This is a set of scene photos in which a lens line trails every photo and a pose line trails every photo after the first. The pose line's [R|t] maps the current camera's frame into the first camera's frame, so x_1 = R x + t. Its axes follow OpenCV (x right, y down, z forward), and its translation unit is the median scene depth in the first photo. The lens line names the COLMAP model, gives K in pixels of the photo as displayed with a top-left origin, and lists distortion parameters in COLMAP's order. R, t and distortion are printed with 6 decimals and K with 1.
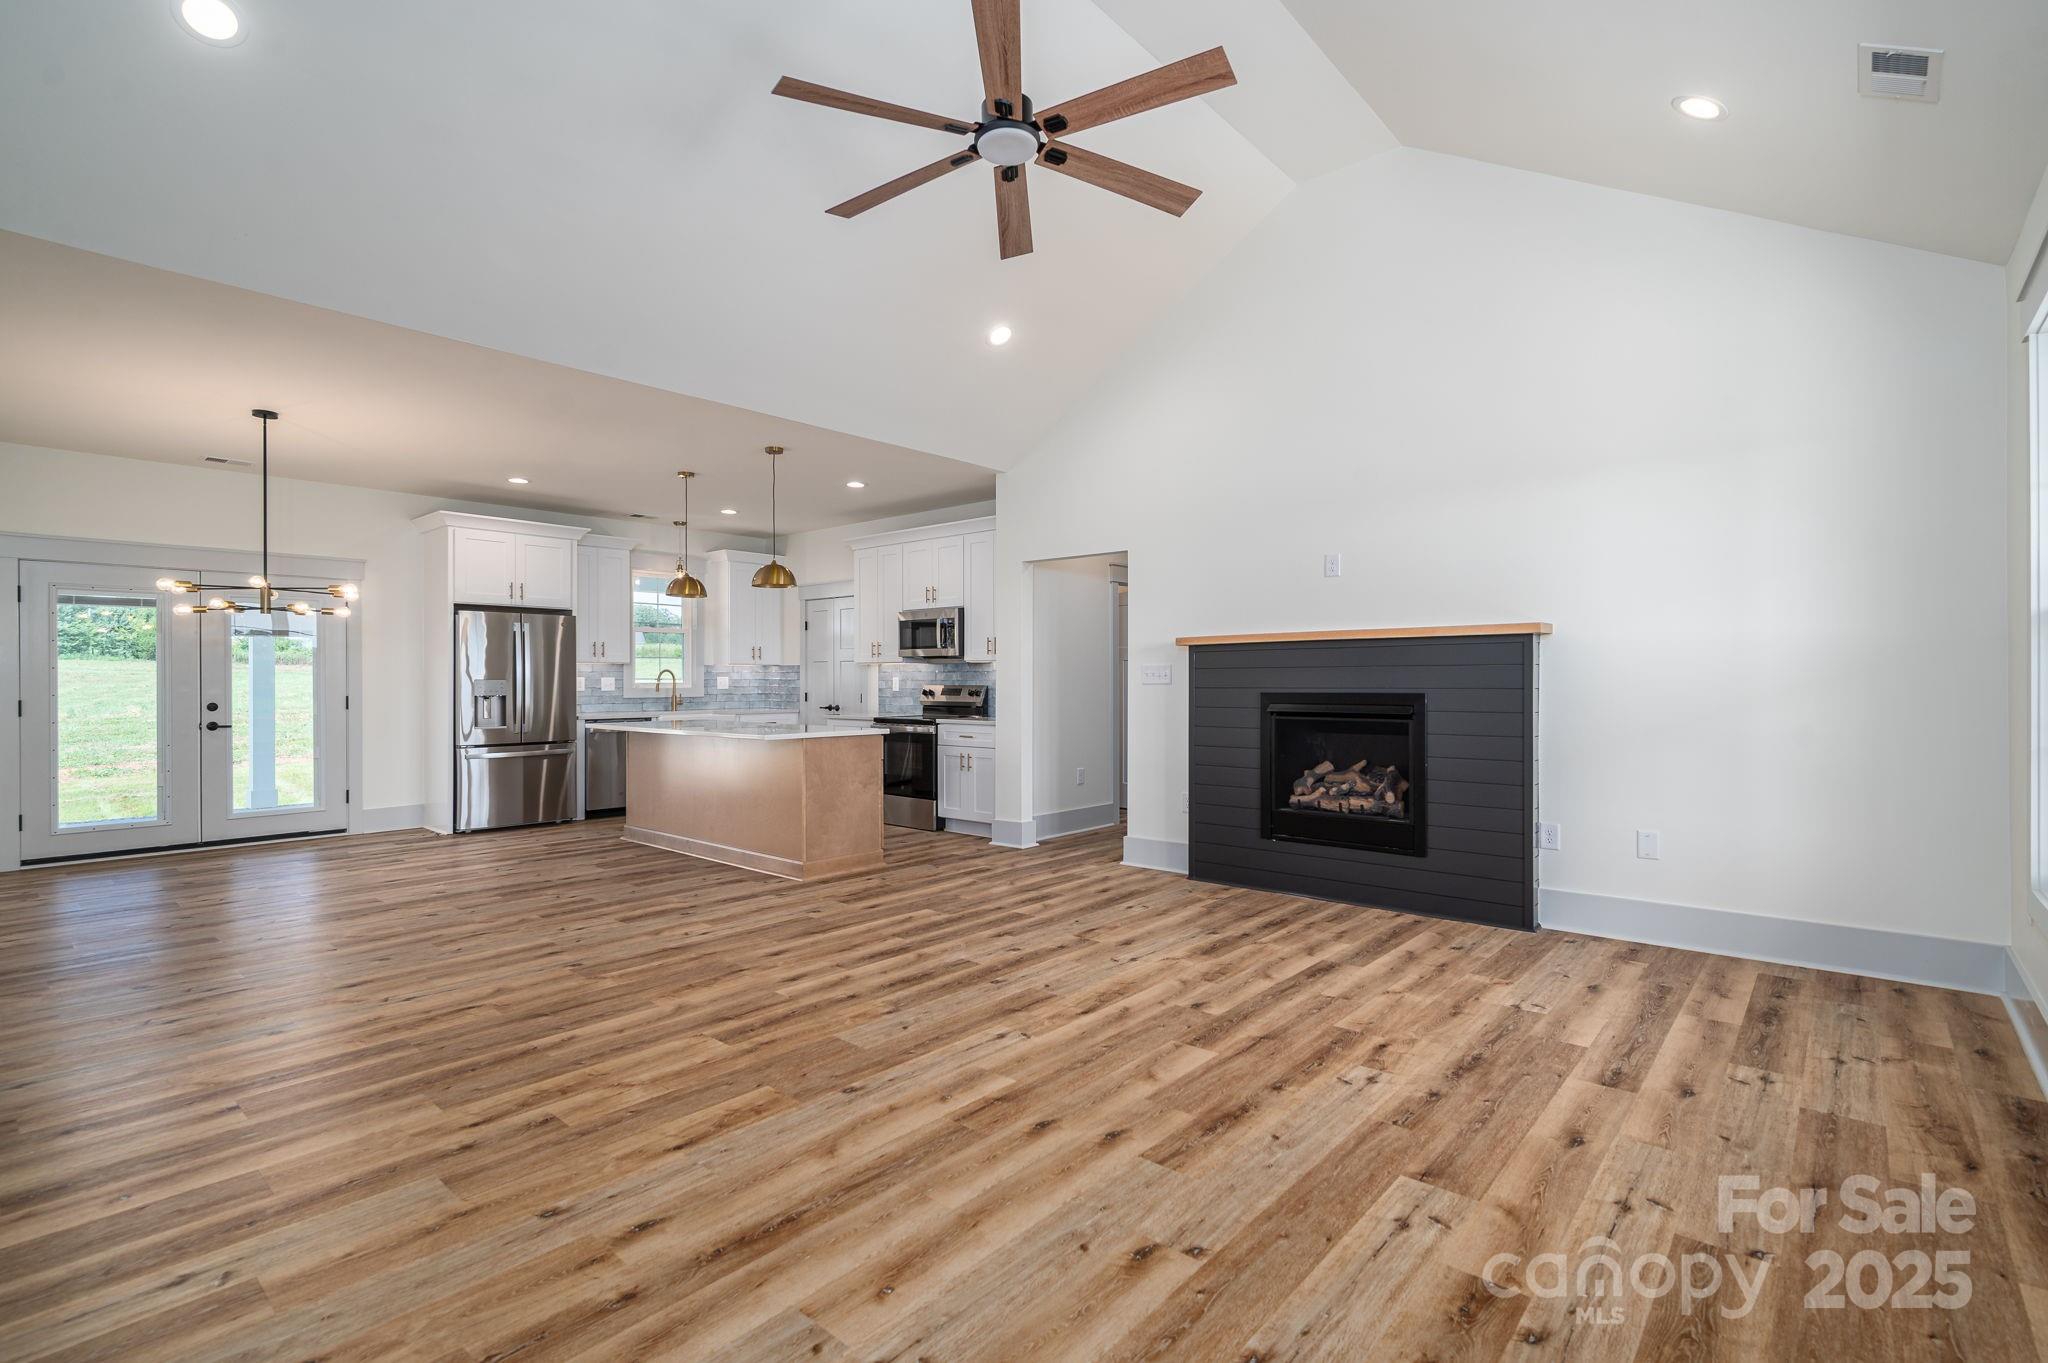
lens RADIAL K [[1071.9, 0, 1047.8], [0, 1071.9, 683.5], [0, 0, 1]] dist [-0.002908, -0.000474]
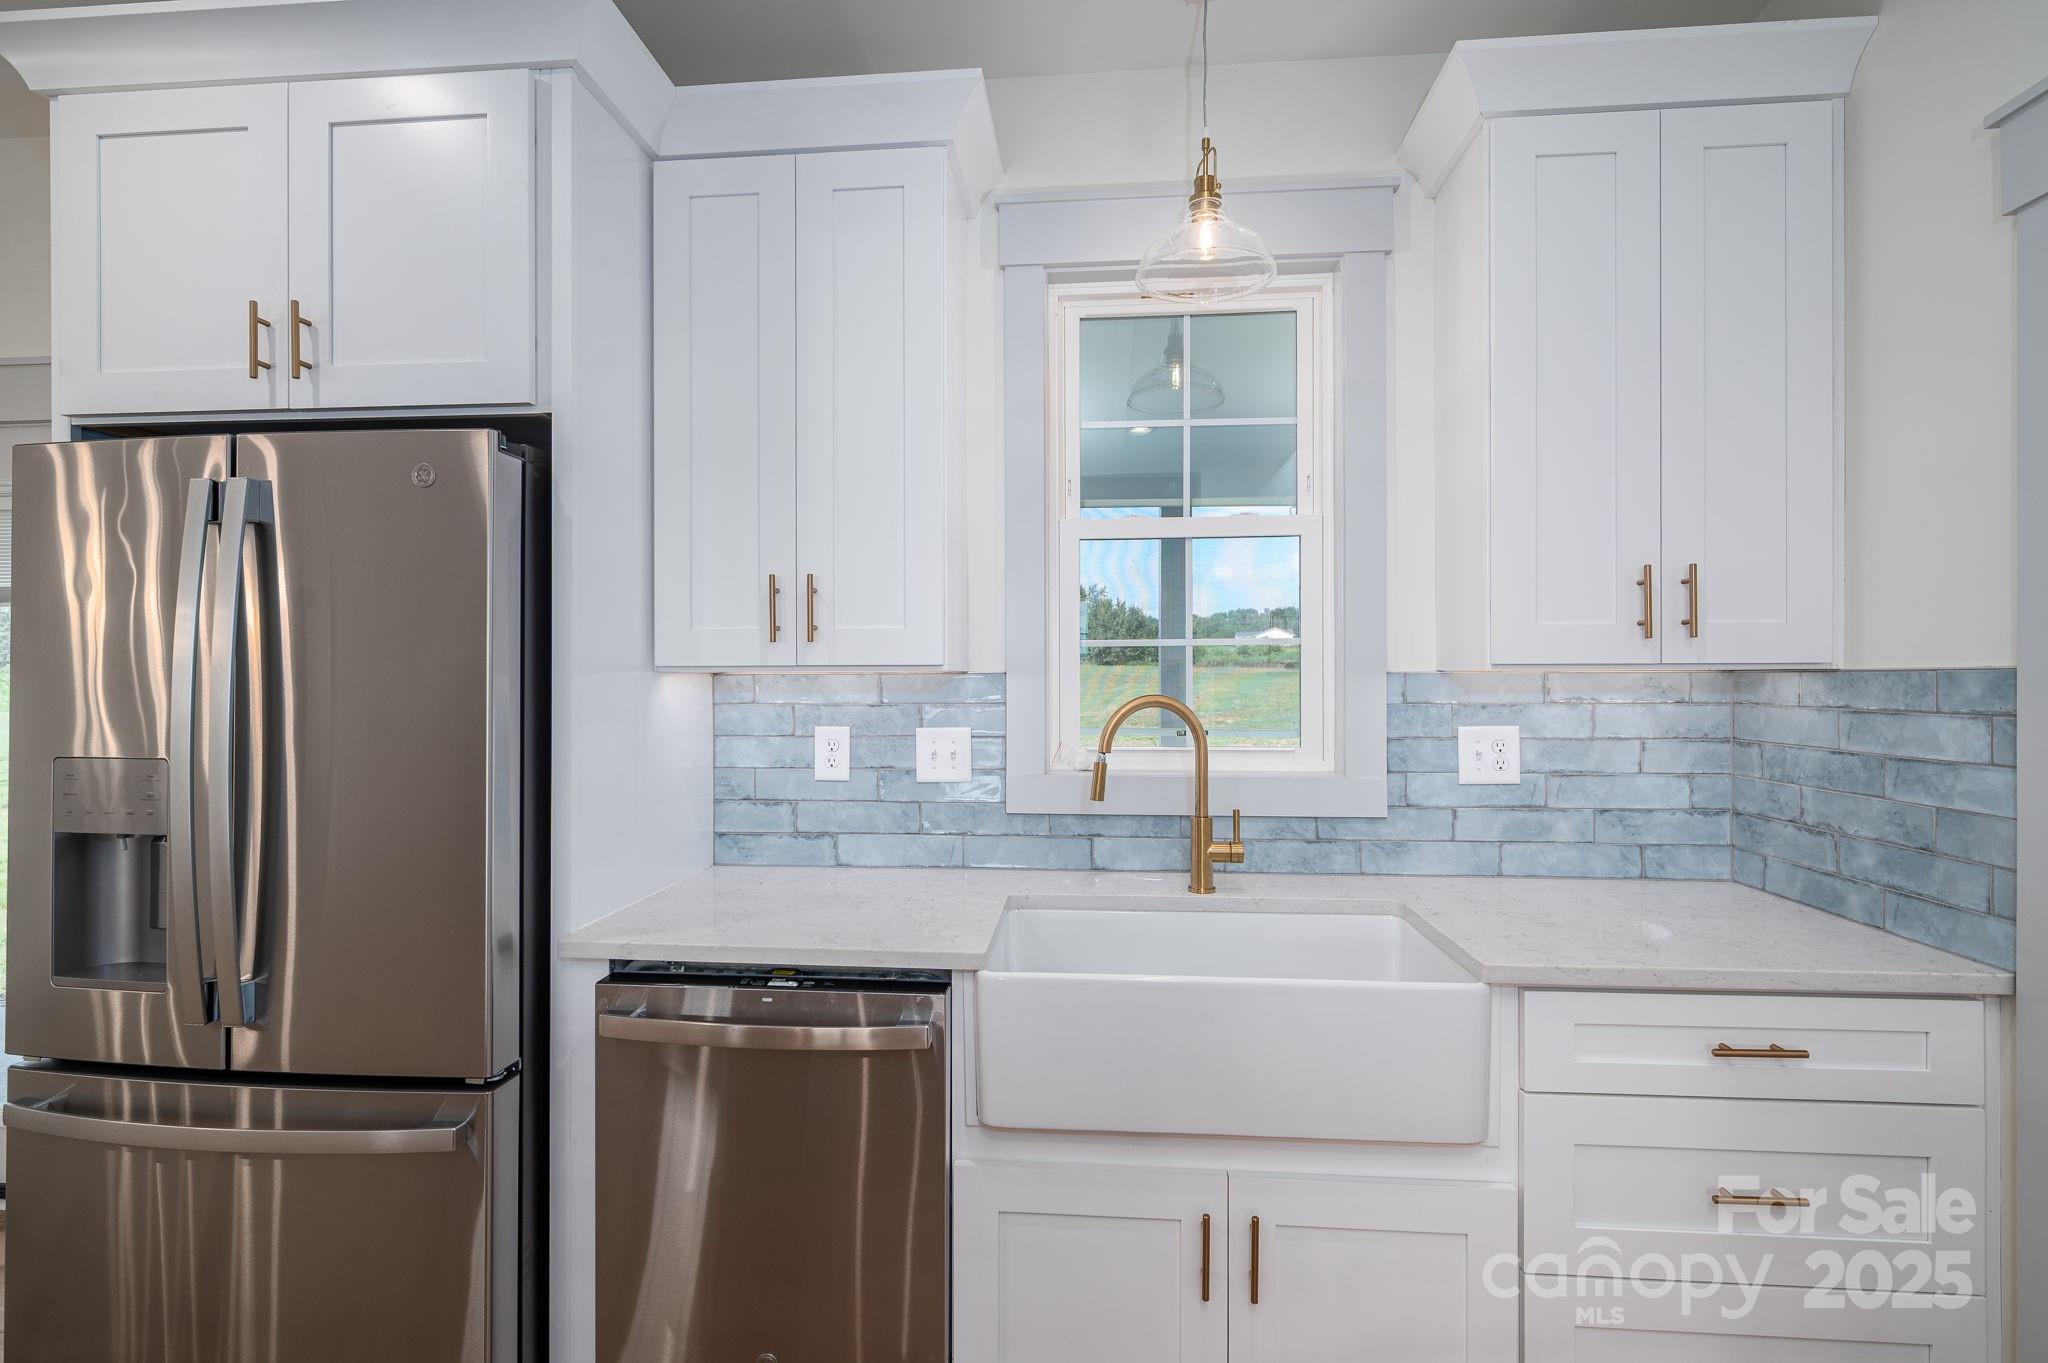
lens RADIAL K [[945.4, 0, 1018.4], [0, 945.4, 687.5], [0, 0, 1]] dist [0.002427, 0.000317]
pose [[0.584104, 0.005204, -0.811662, -0.273874], [-0.001509, 0.999985, 0.005326, -0.019562], [0.811677, -0.001886, 0.584103, 1.085080]]
